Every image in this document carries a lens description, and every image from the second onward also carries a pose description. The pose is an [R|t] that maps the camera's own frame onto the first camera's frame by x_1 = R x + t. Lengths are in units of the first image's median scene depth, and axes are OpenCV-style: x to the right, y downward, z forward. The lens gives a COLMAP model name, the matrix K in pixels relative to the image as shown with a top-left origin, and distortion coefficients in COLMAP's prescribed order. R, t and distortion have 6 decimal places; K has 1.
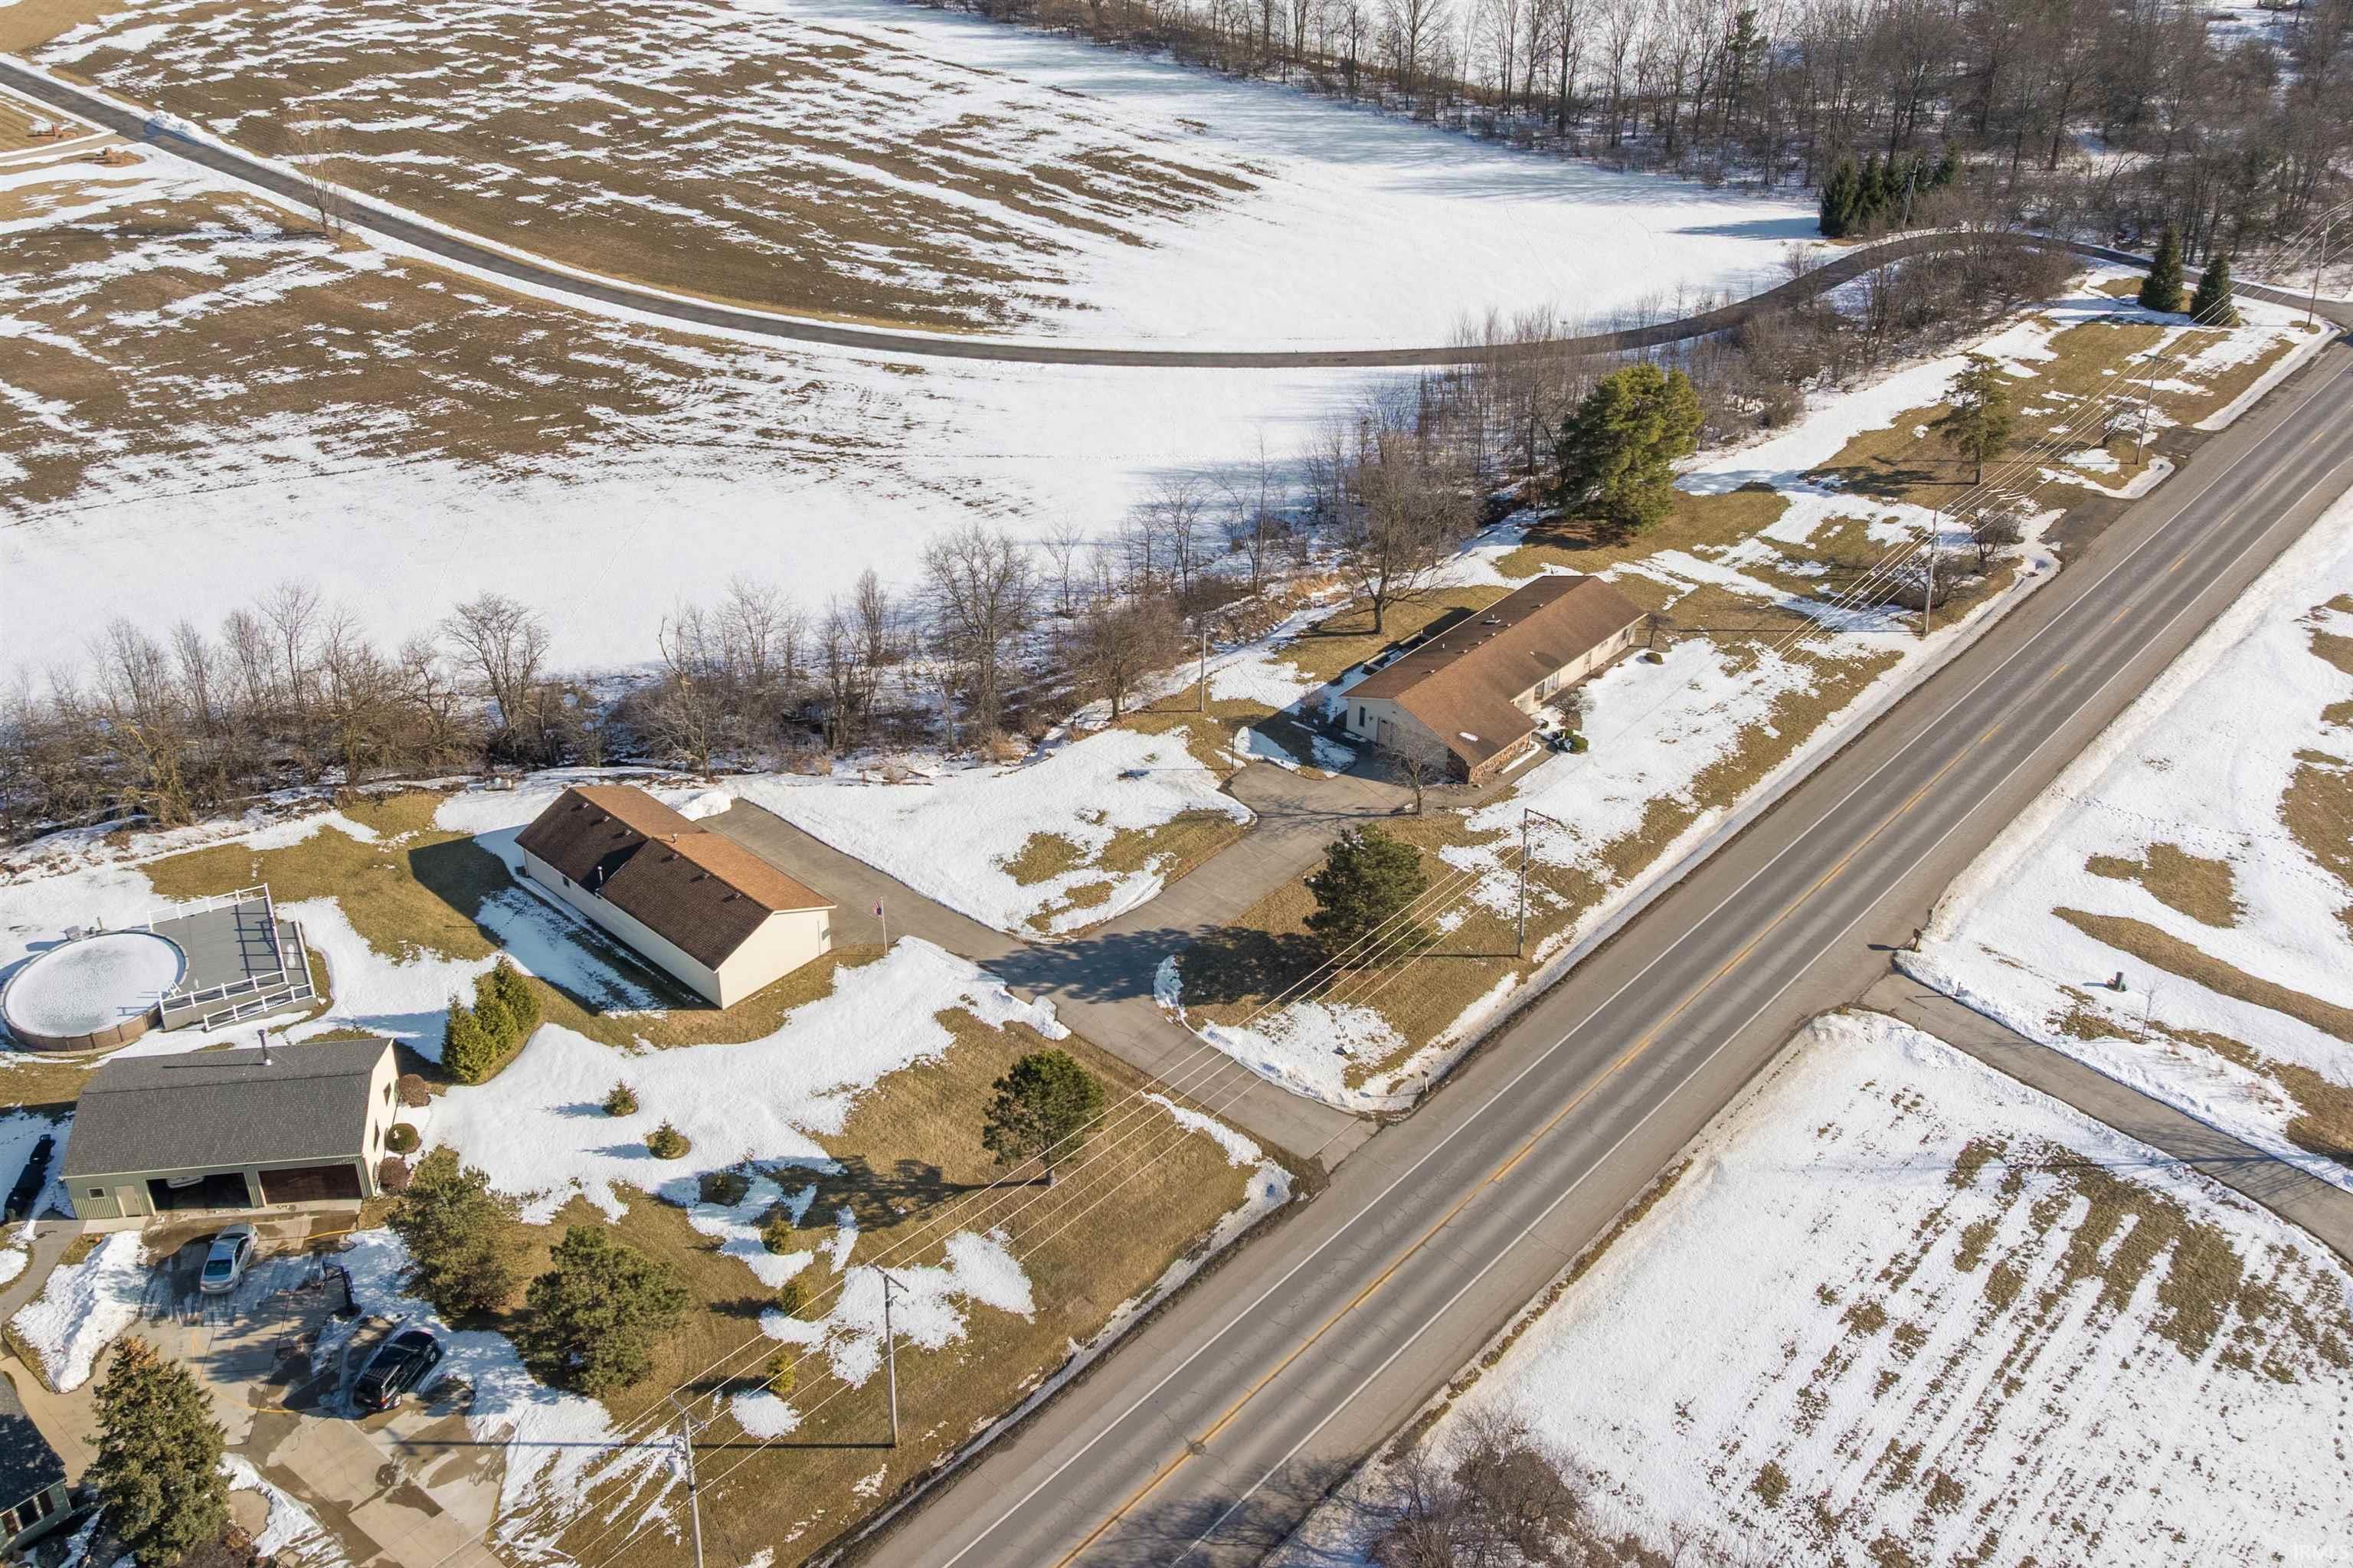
lens RADIAL K [[2134.1, 0, 1137.7], [0, 2134.1, 726.6], [0, 0, 1]] dist [-0.001031, -0.049969]
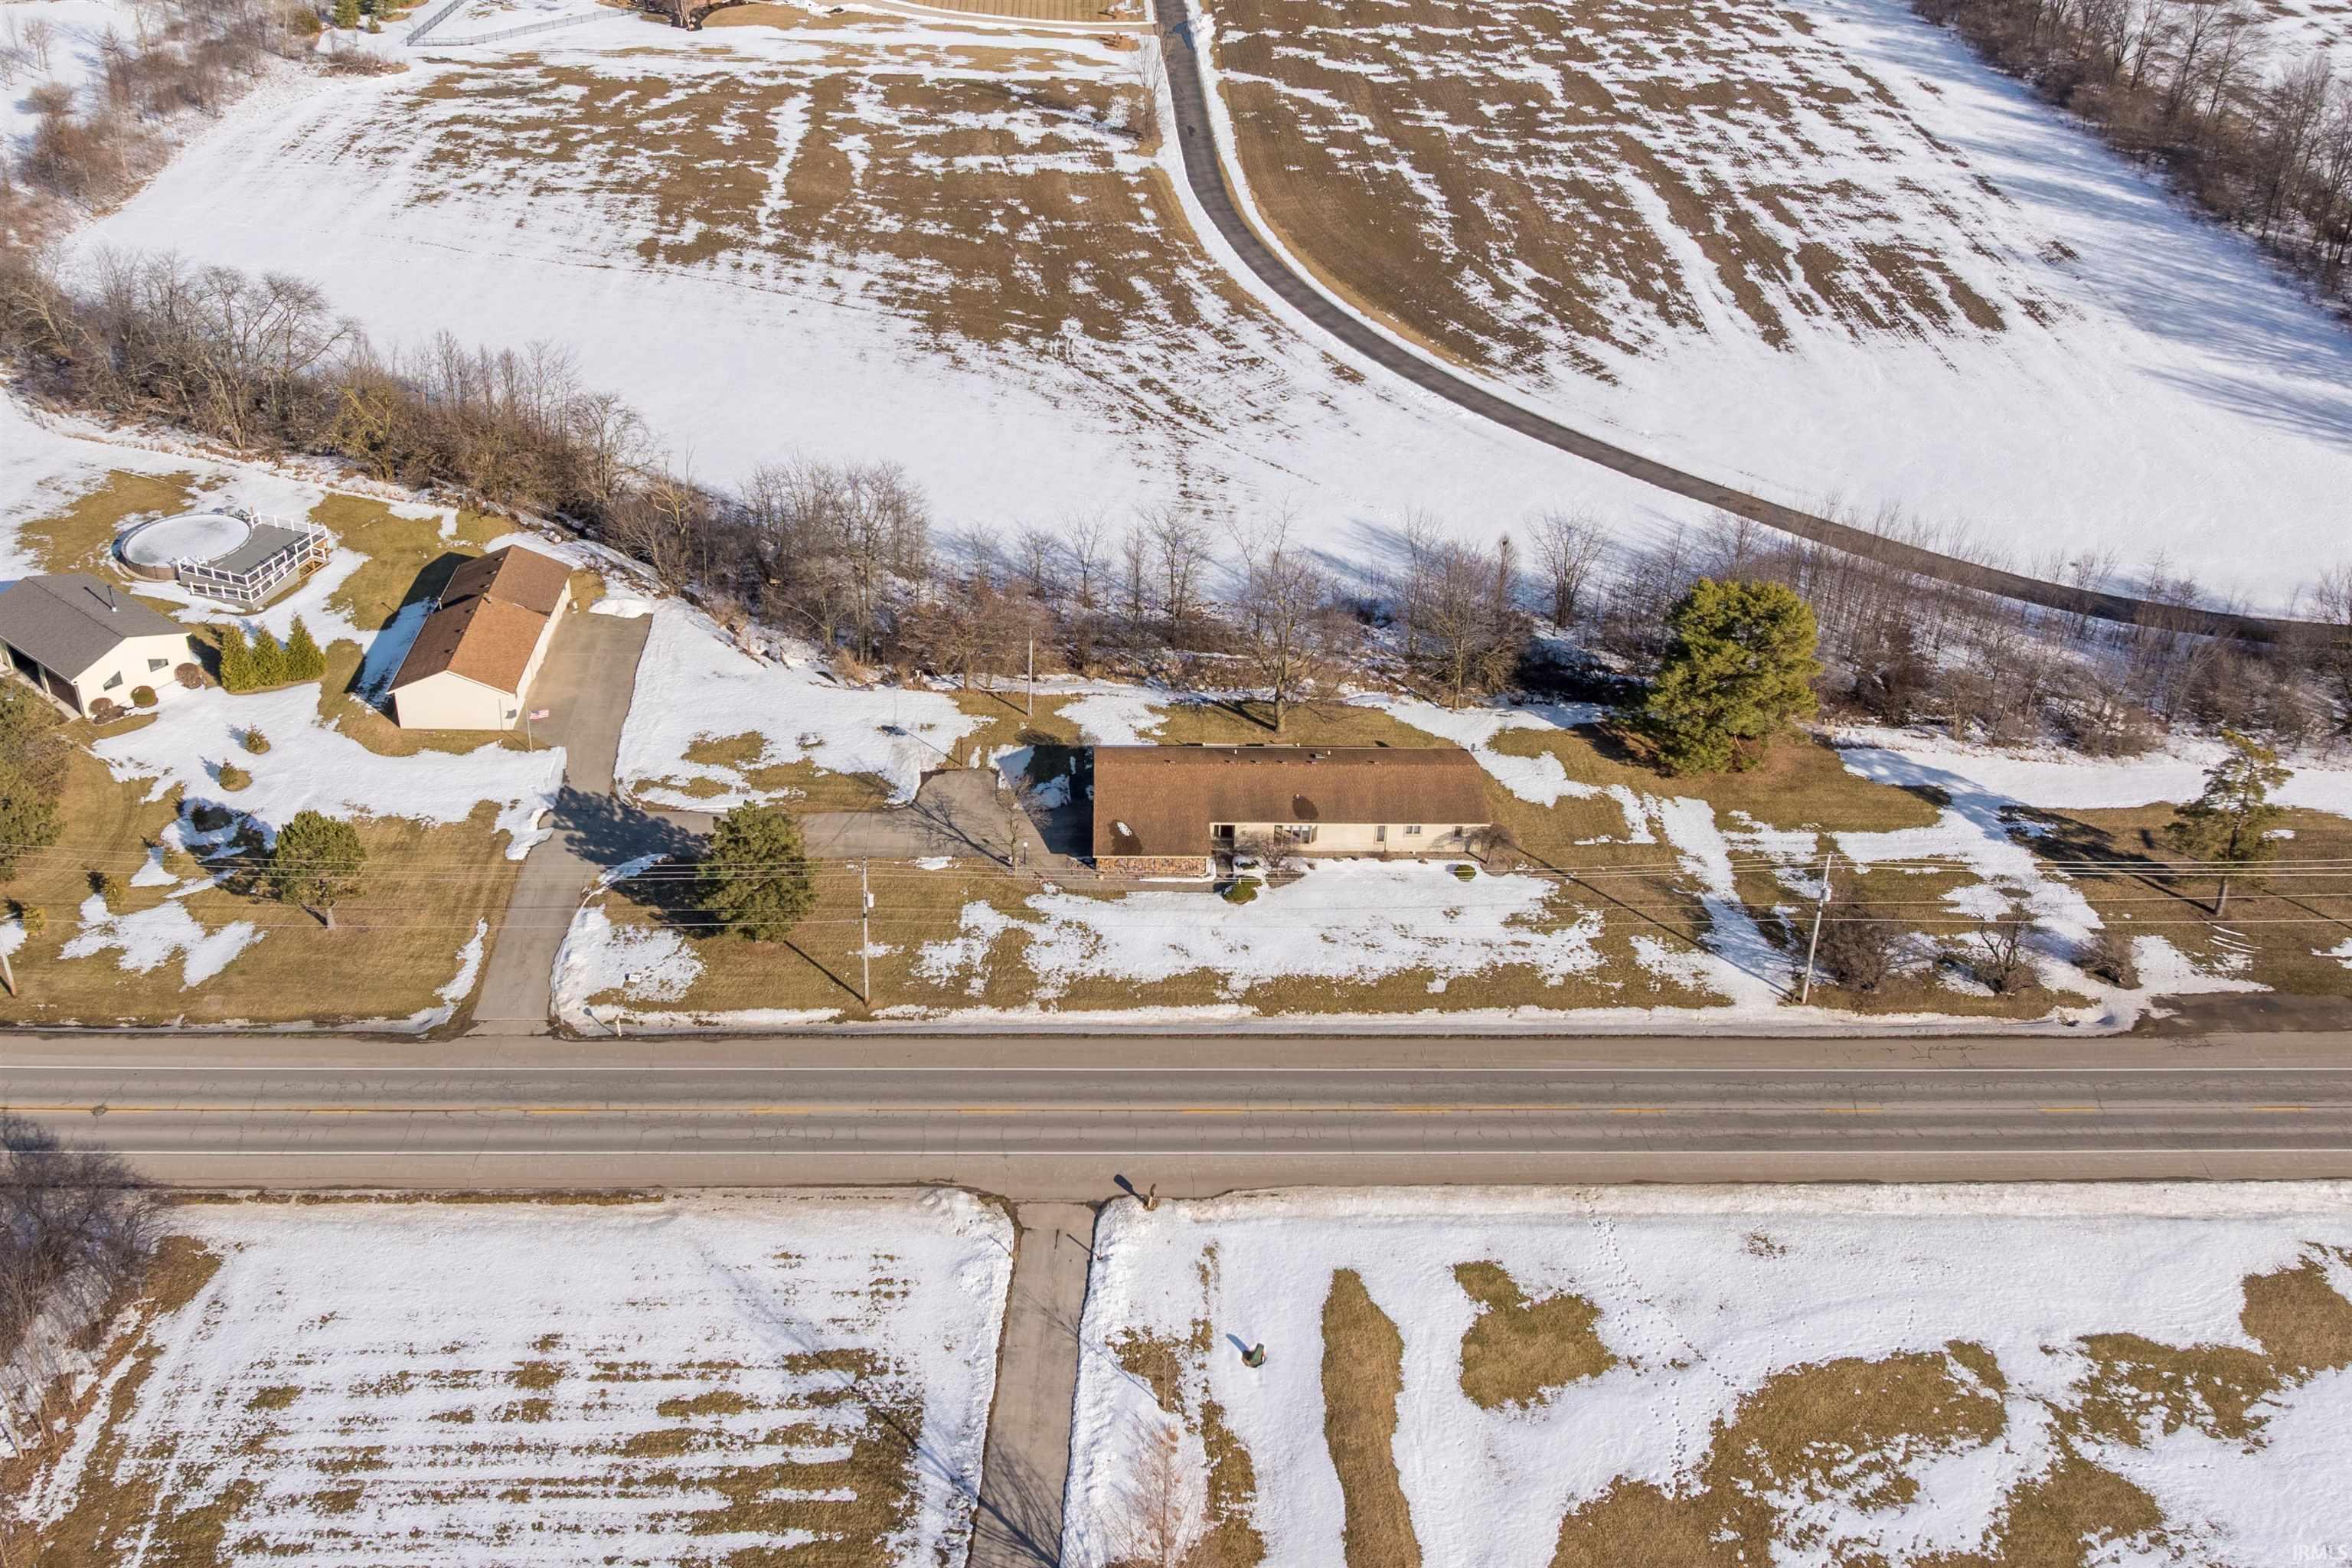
lens RADIAL K [[2133.1, 0, 1137.2], [0, 2133.1, 726.7], [0, 0, 1]] dist [-0.001031, -0.049969]
pose [[0.689028, 0.385009, -0.614010, 0.740712], [-0.378577, 0.913650, 0.148064, -0.184629], [0.617996, 0.130429, 0.775286, 0.254355]]
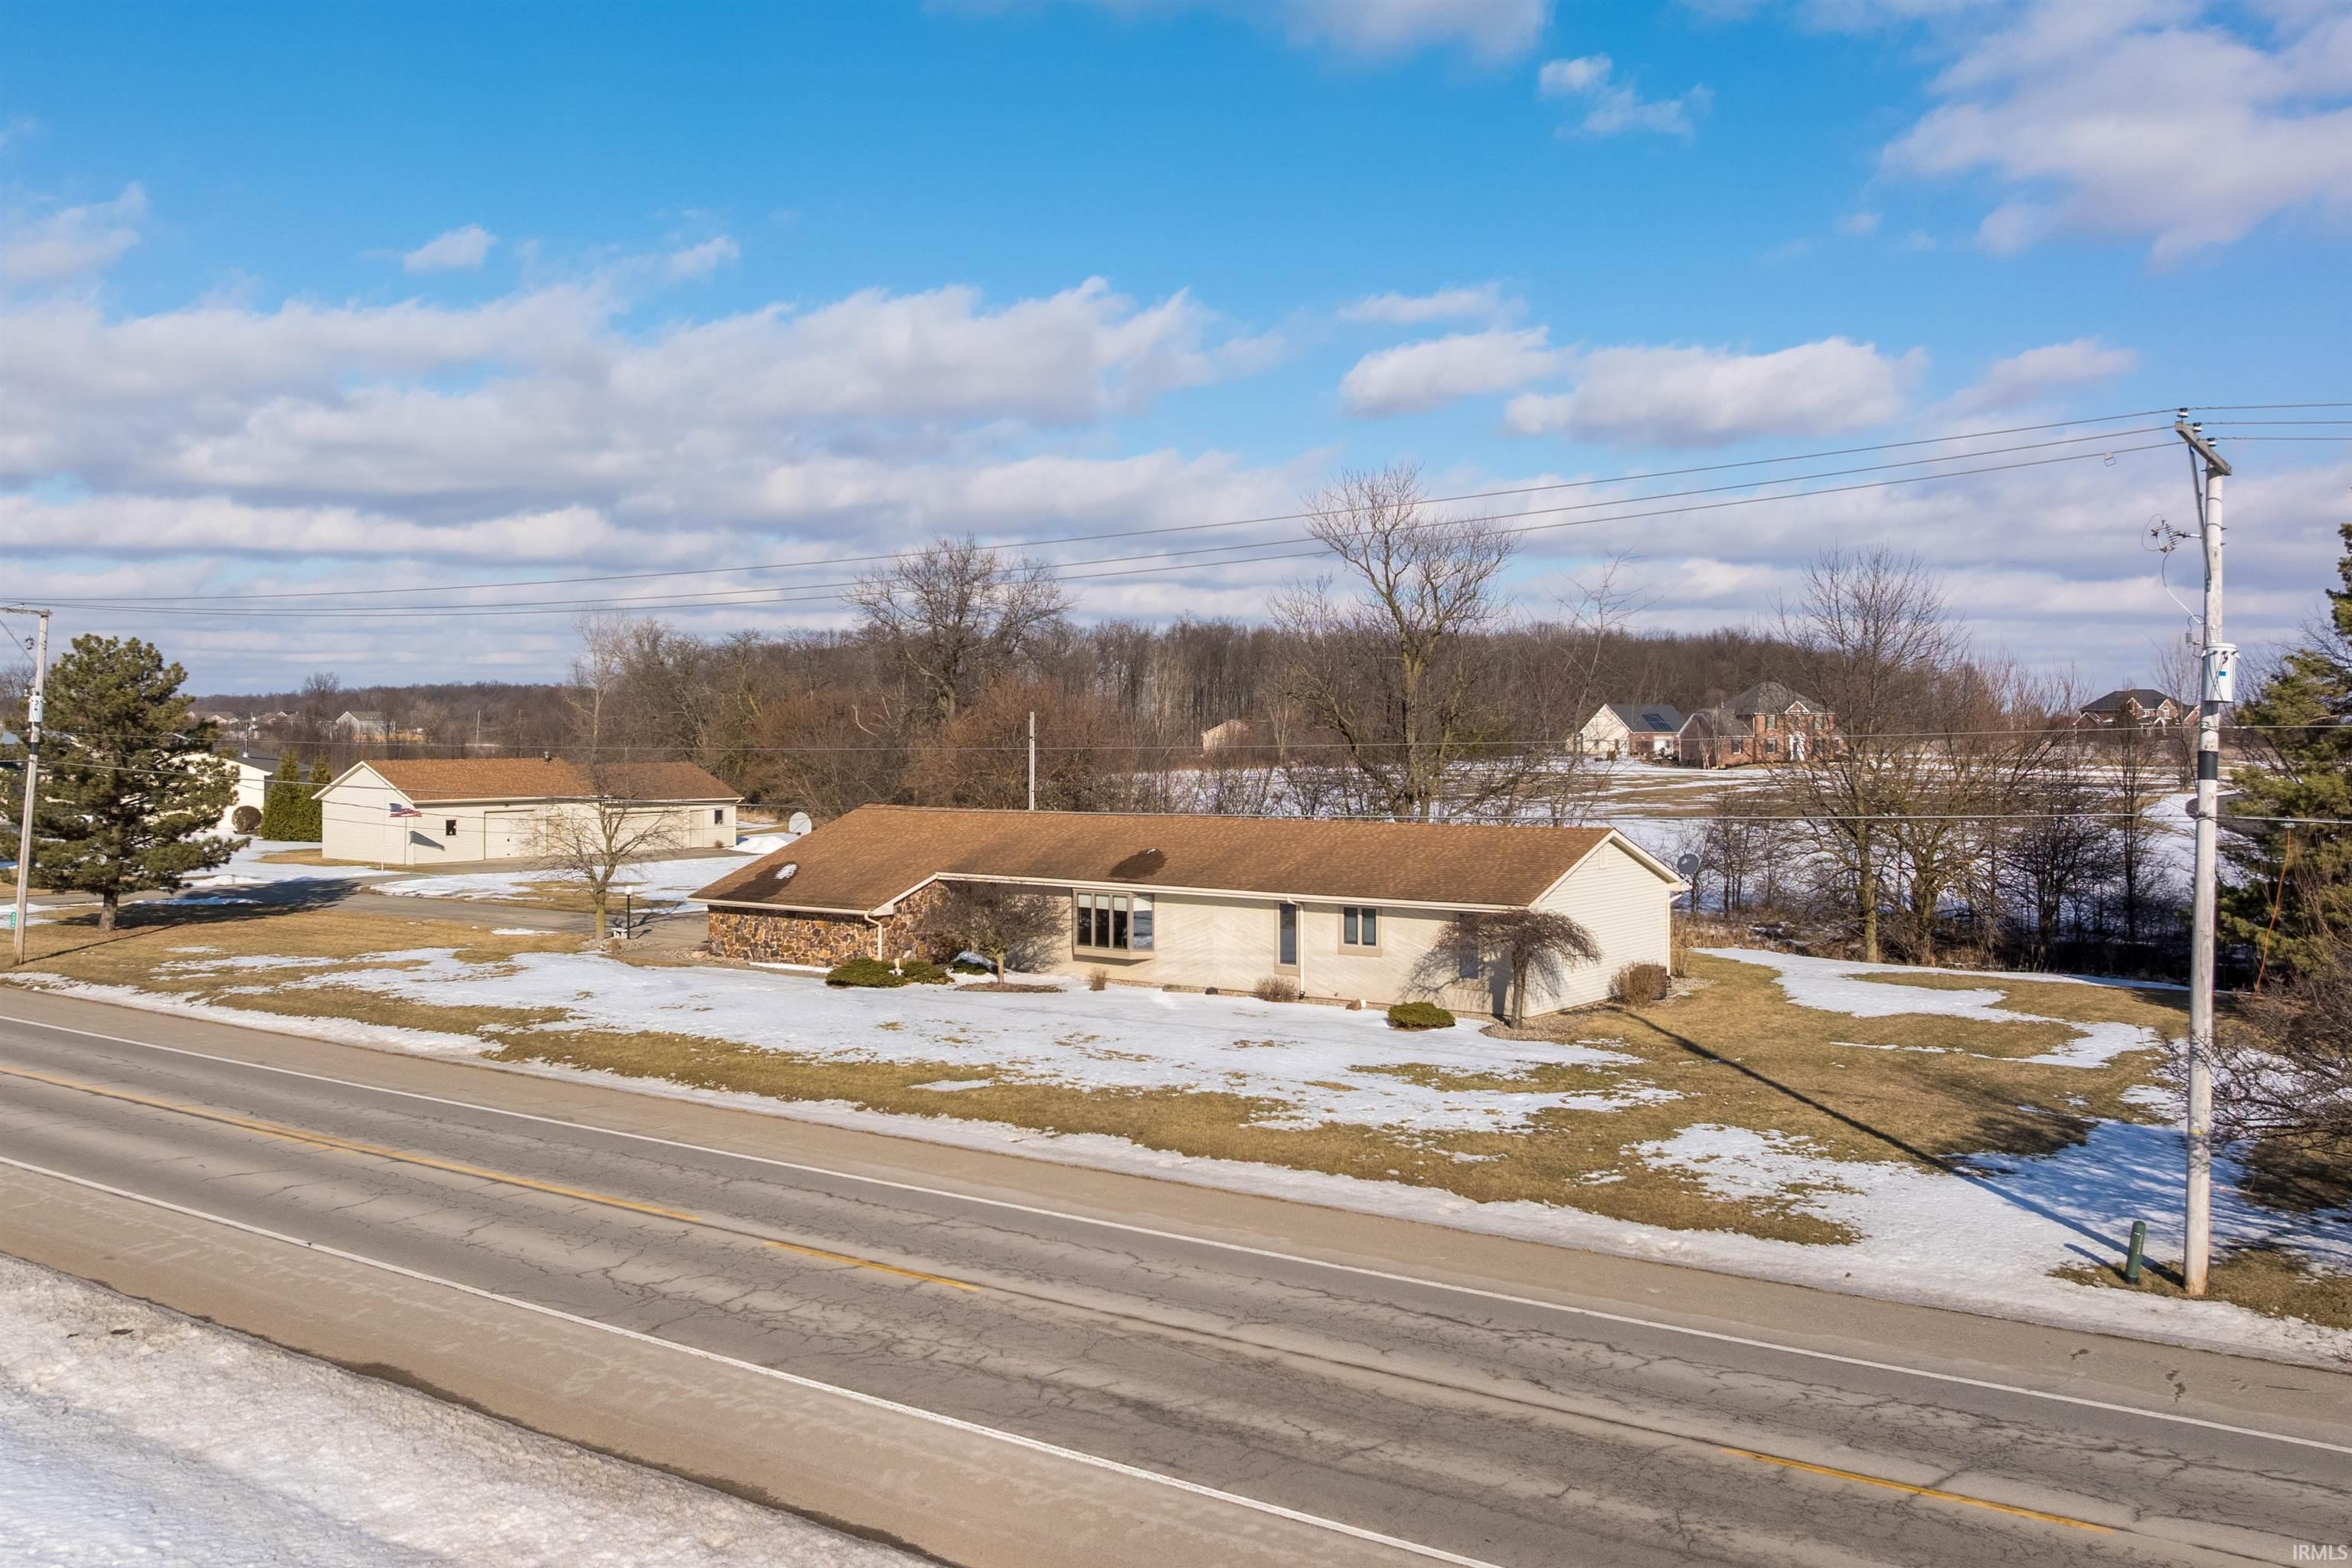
lens RADIAL K [[2133.1, 0, 1137.2], [0, 2133.1, 726.7], [0, 0, 1]] dist [-0.001031, -0.049969]
pose [[0.063180, -0.008169, -0.997969, 0.597143], [-0.498312, 0.866136, -0.038637, -0.040396], [0.864692, 0.499741, 0.050652, 1.036493]]
